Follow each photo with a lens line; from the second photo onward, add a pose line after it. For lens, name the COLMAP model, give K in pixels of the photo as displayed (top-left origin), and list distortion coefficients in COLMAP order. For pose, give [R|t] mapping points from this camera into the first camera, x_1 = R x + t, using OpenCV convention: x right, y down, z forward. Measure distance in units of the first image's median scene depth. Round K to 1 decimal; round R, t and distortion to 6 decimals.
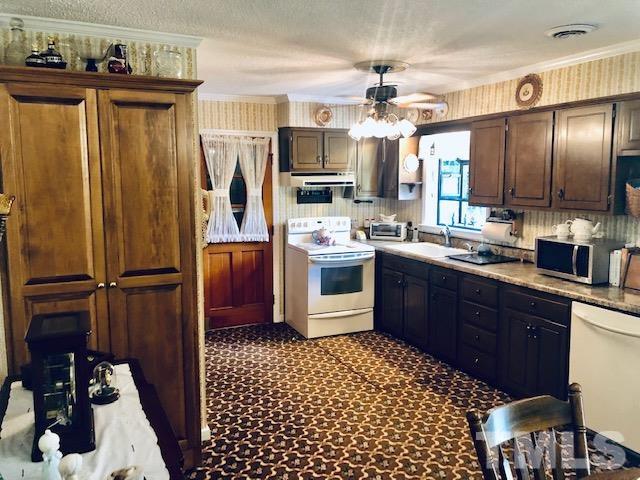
lens RADIAL K [[520.5, 0, 310.0], [0, 520.5, 233.7], [0, 0, 1]] dist [0.123602, -0.000198]
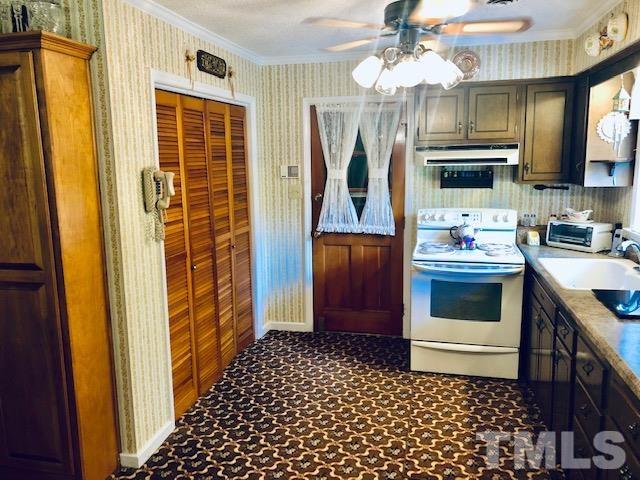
lens RADIAL K [[513.2, 0, 320.0], [0, 513.2, 240.0], [0, 0, 1]] dist [0.002543, -0.000363]
pose [[0.787024, 0.088591, -0.610528, 0.310021], [-0.054594, 0.995754, 0.074114, -0.030831], [0.614502, -0.024999, 0.788519, 0.327898]]
